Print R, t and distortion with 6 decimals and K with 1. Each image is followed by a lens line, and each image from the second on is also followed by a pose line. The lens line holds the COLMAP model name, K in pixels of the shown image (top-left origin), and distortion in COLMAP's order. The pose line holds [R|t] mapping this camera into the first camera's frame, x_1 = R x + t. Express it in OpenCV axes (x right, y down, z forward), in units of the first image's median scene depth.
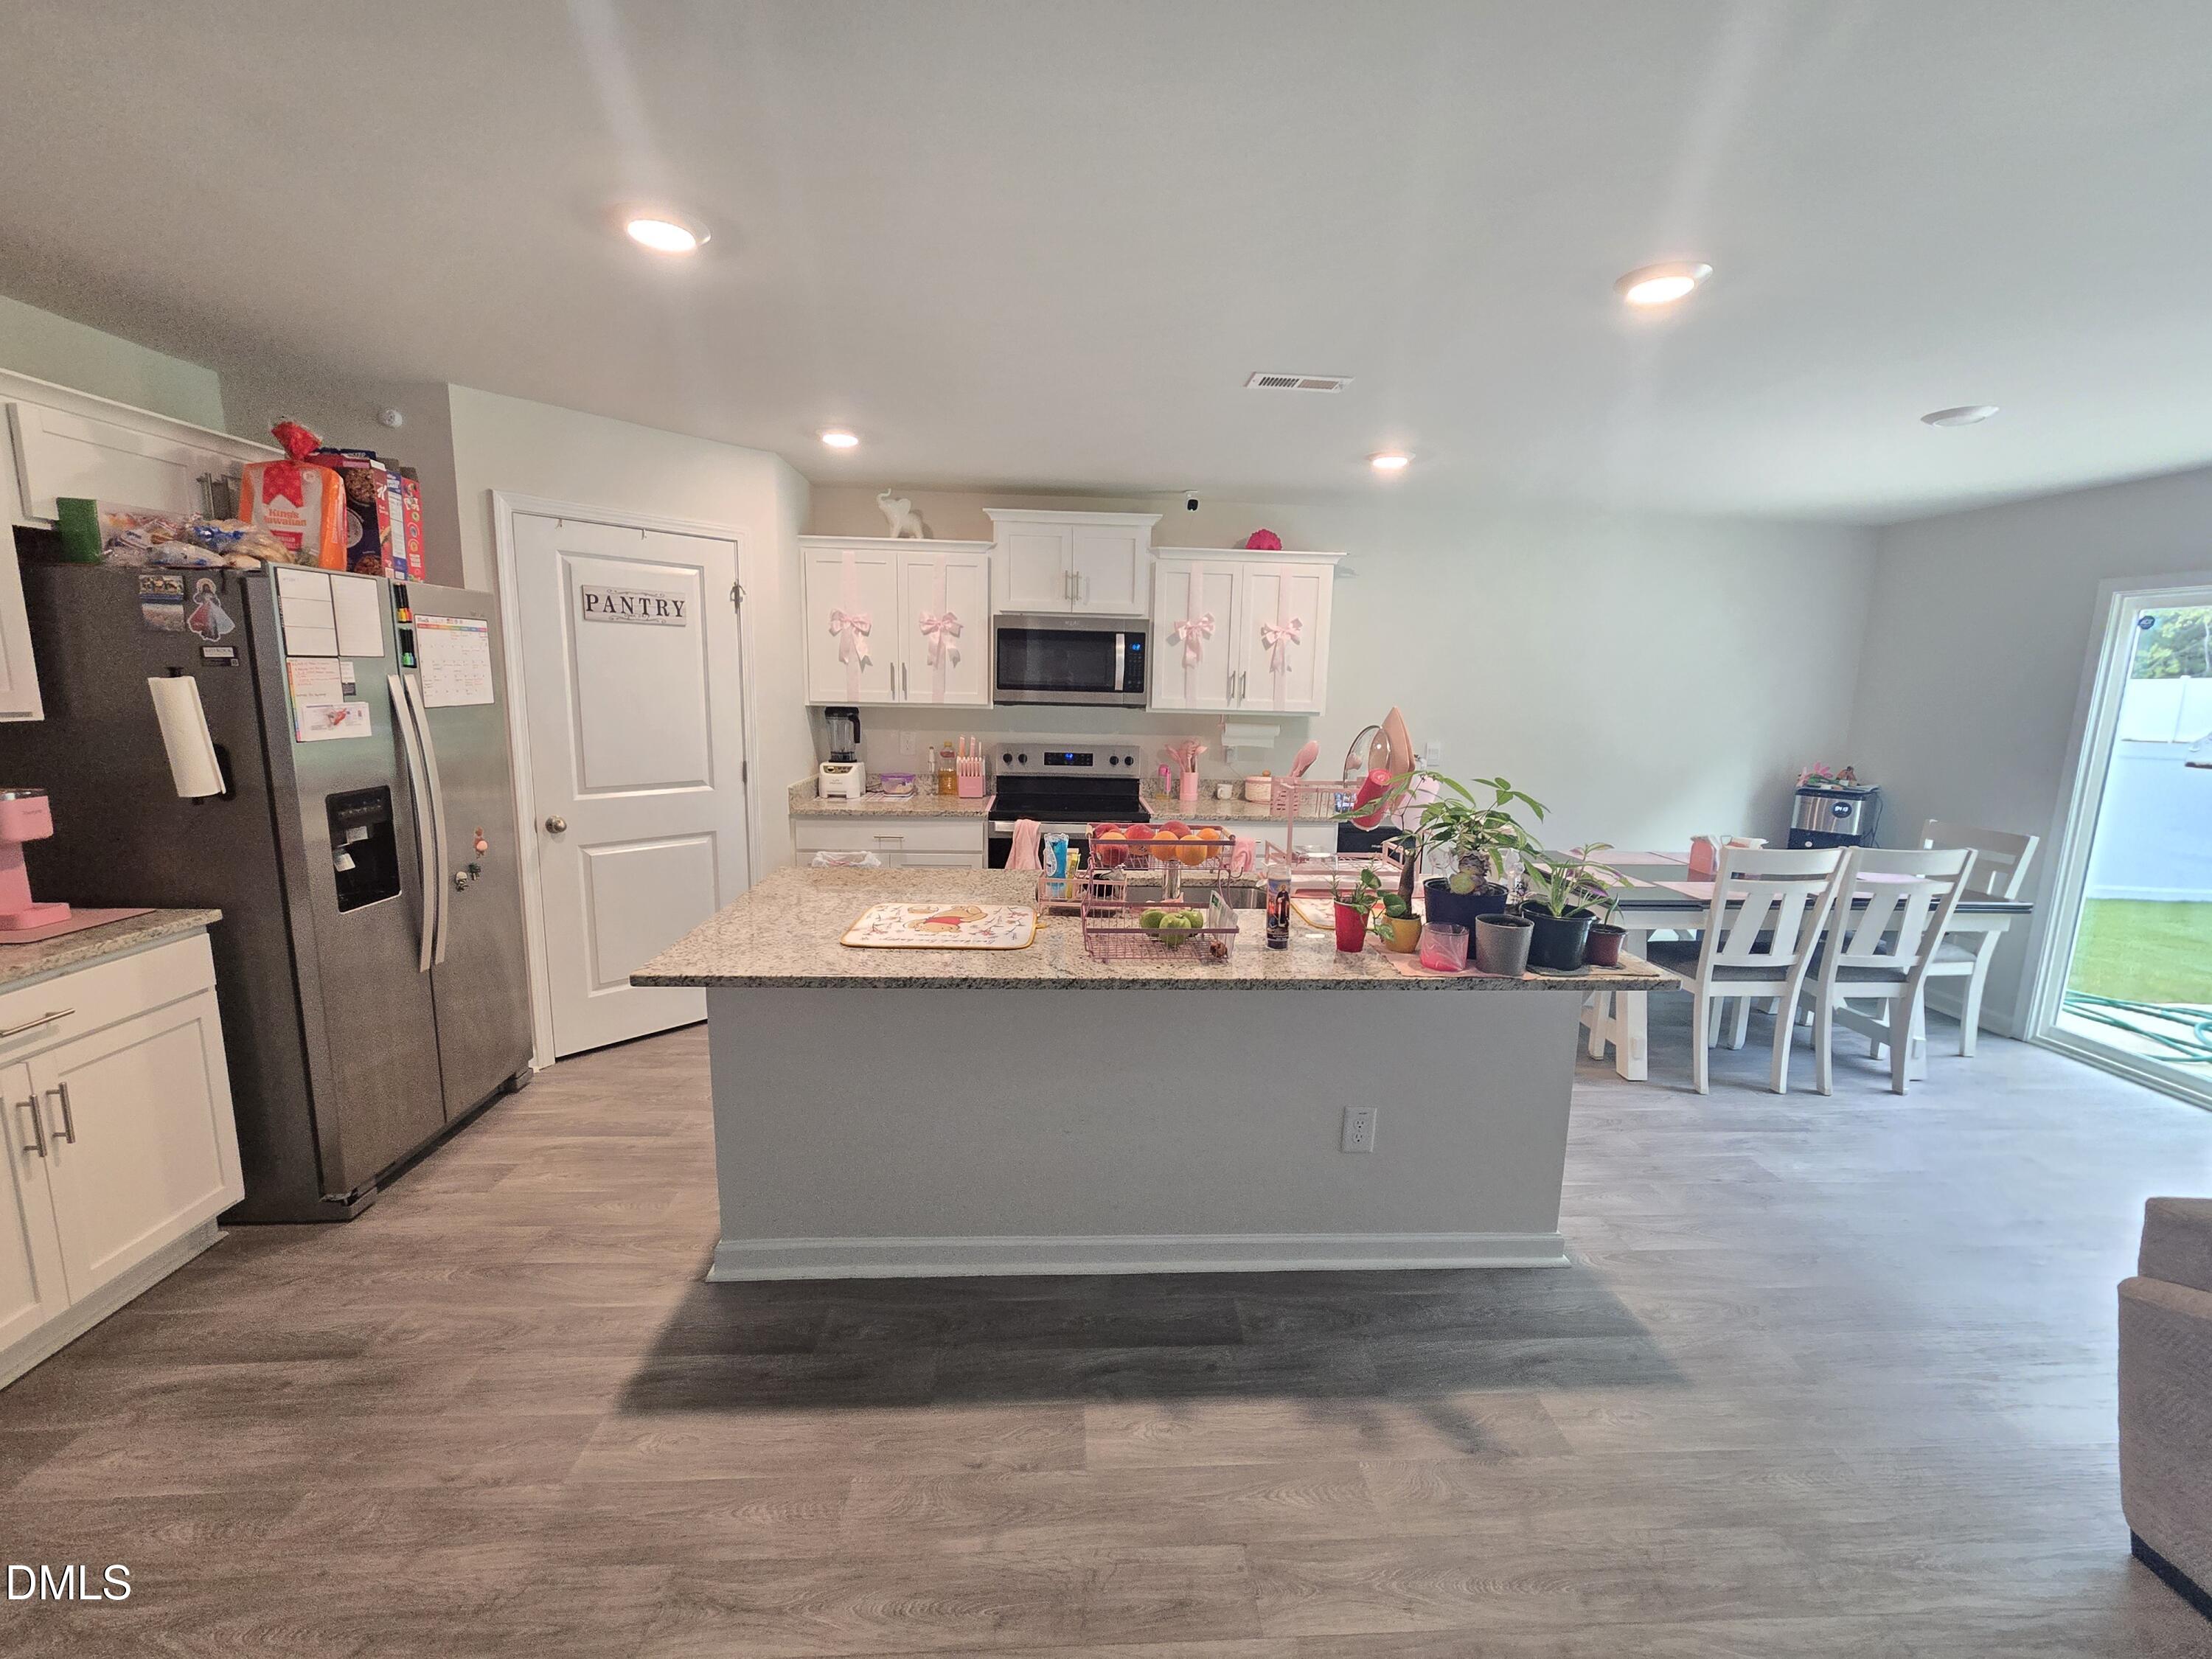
lens RADIAL K [[916.6, 0, 1120.6], [0, 916.6, 832.2], [0, 0, 1]] dist [-0.001741, 0.002602]
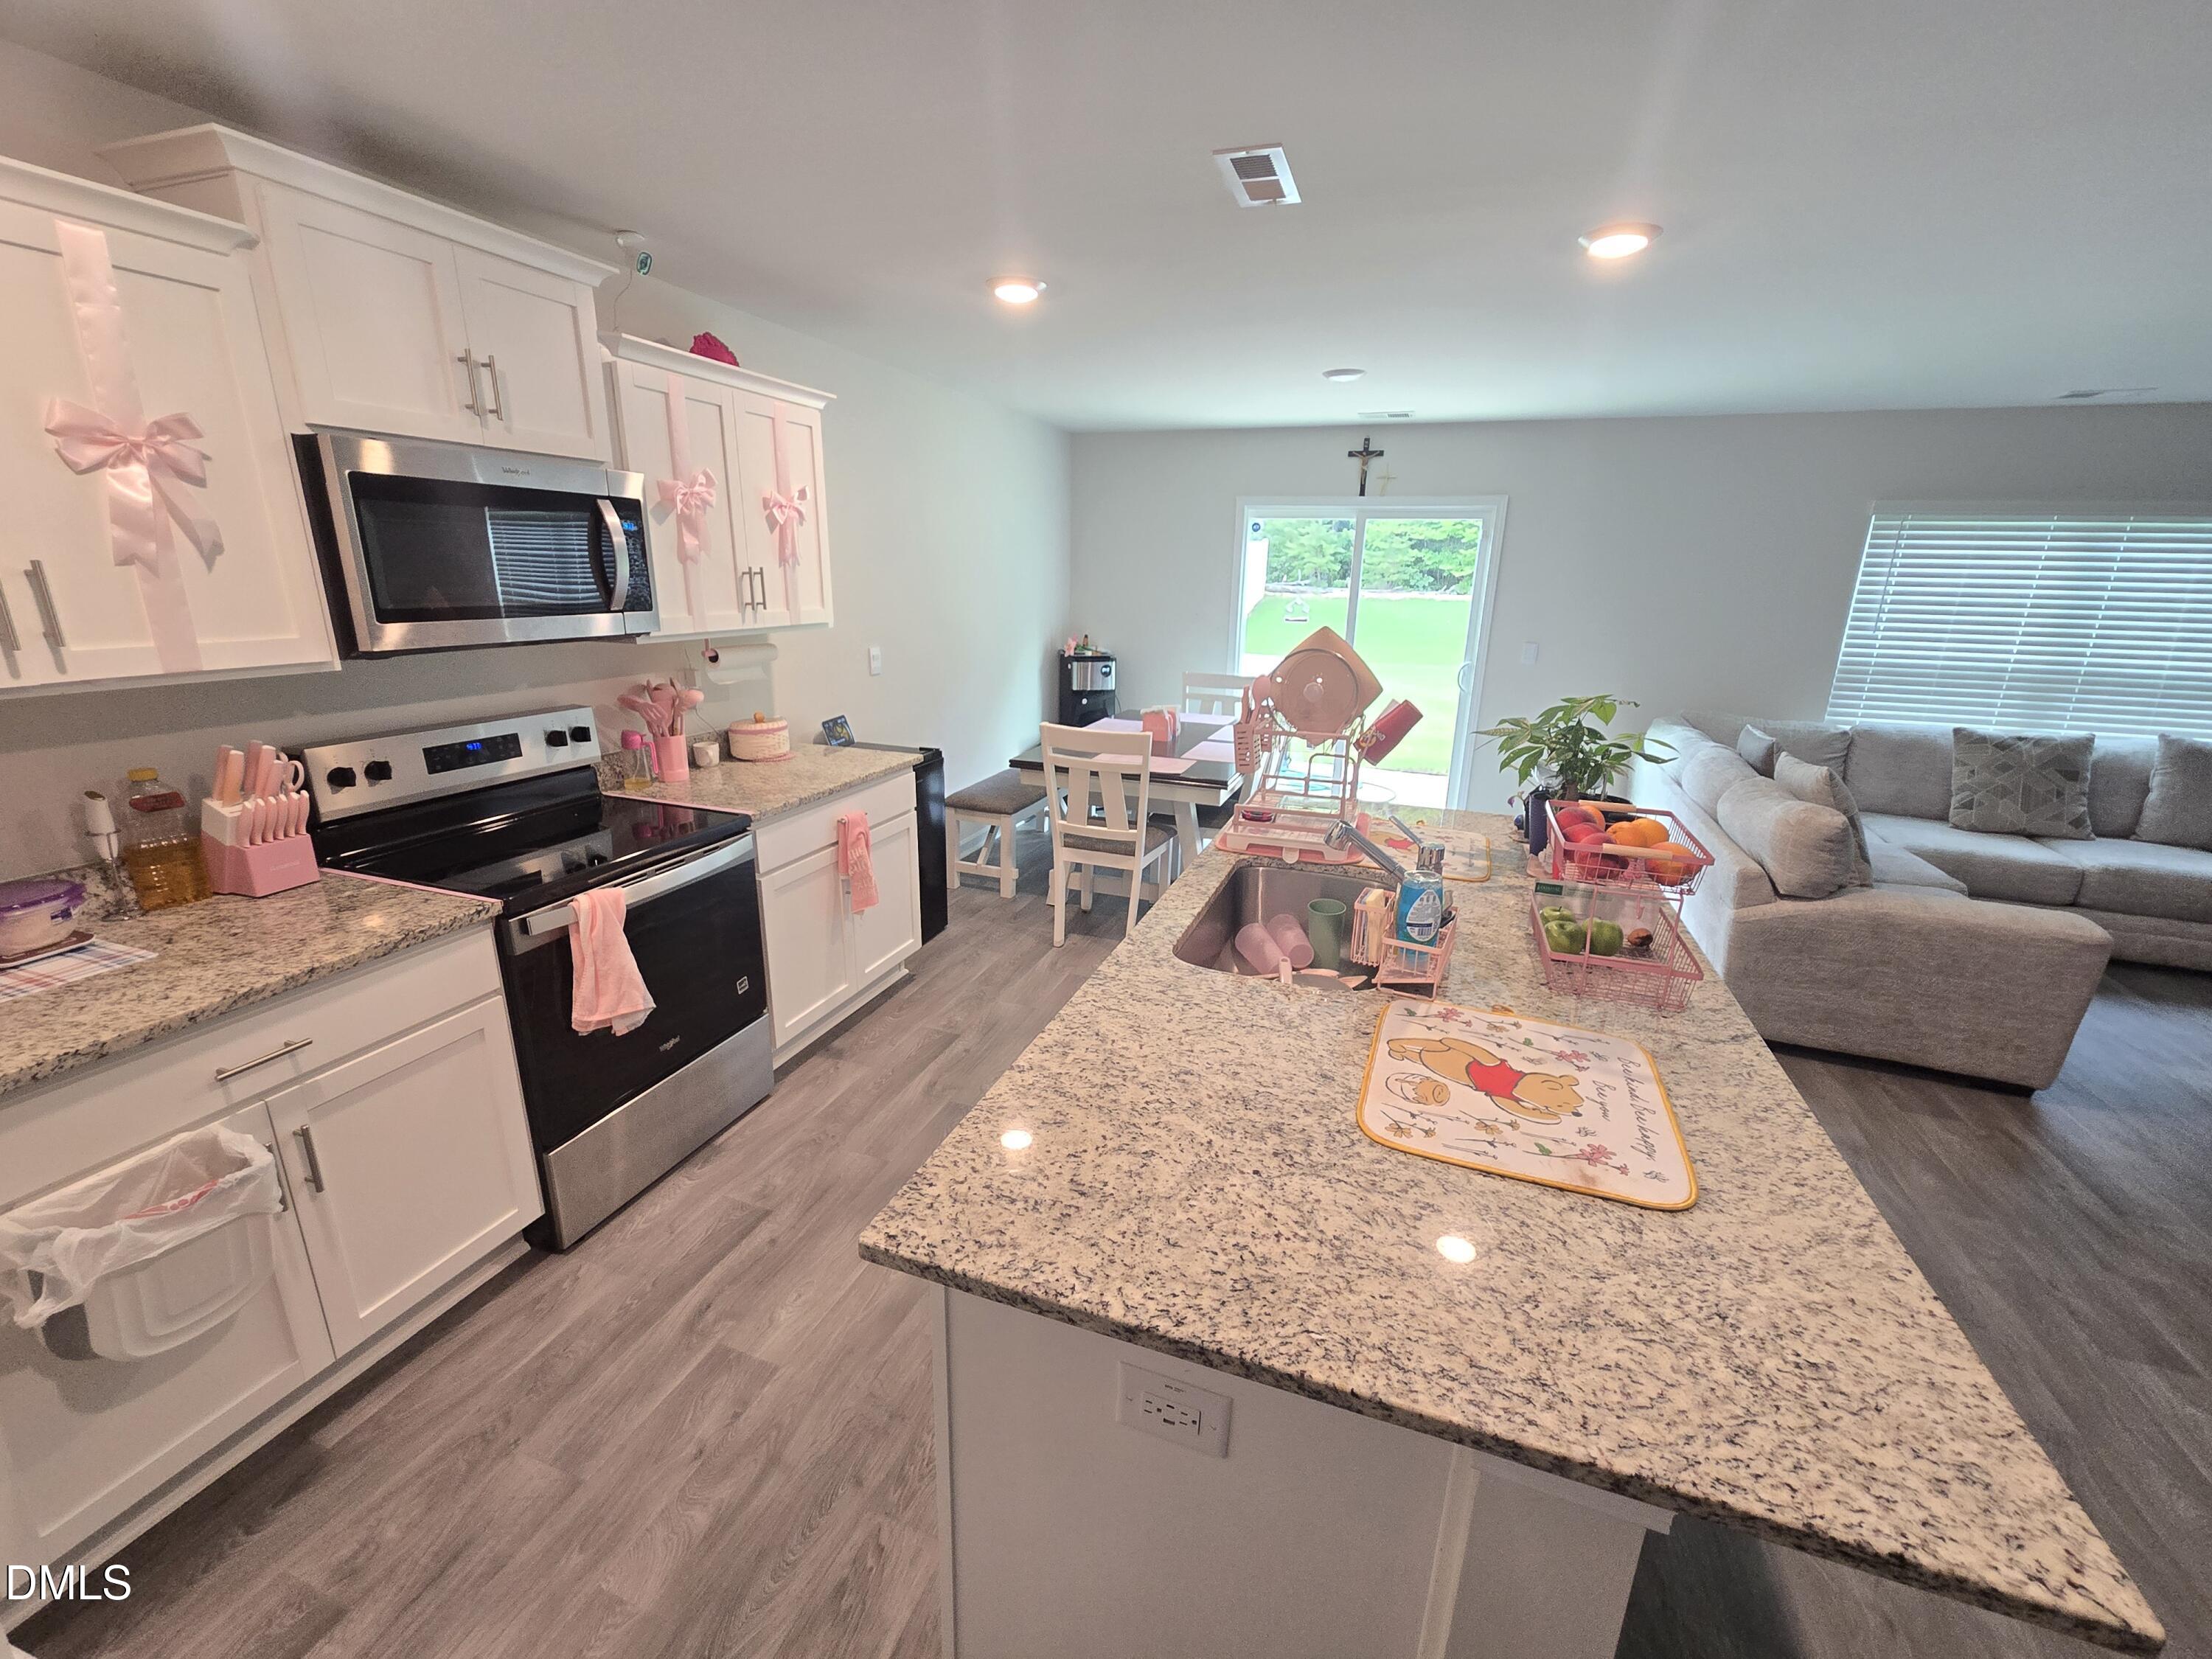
lens RADIAL K [[916.6, 0, 1106.8], [0, 916.6, 833.0], [0, 0, 1]] dist [-0.001741, 0.002602]
pose [[0.401409, -0.272014, 0.874574, -0.622529], [0.140039, 0.961880, 0.234895, -0.181244], [-0.905130, 0.028185, 0.424200, 0.819782]]
